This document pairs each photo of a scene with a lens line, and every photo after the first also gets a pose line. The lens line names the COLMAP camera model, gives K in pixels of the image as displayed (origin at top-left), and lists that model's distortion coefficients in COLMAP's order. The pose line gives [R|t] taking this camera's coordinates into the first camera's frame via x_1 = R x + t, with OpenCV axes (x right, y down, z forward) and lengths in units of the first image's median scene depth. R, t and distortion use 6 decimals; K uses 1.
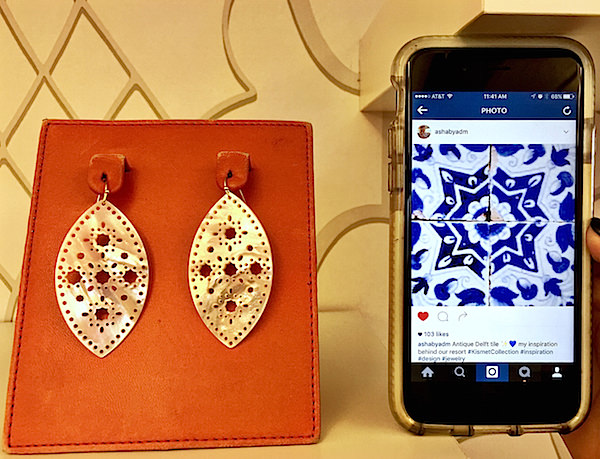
lens RADIAL K [[521.4, 0, 300.8], [0, 521.4, 229.0], [0, 0, 1]] dist [0.009897, 0.002464]
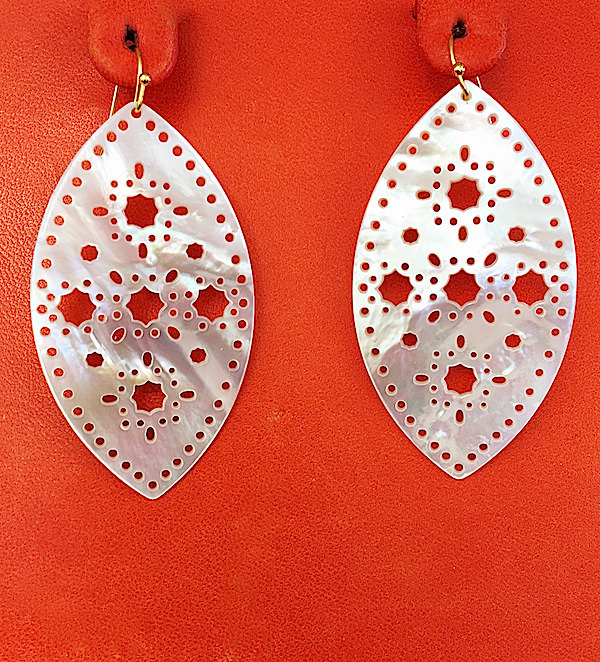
lens RADIAL K [[855.3, 0, 299.5], [0, 855.3, 331.6], [0, 0, 1]] dist [0.062825, 0.000000]
pose [[0.998226, 0.019360, -0.056305, -0.220443], [-0.005217, 0.970464, 0.241190, -0.045348], [0.059312, -0.240468, 0.968843, 0.363475]]
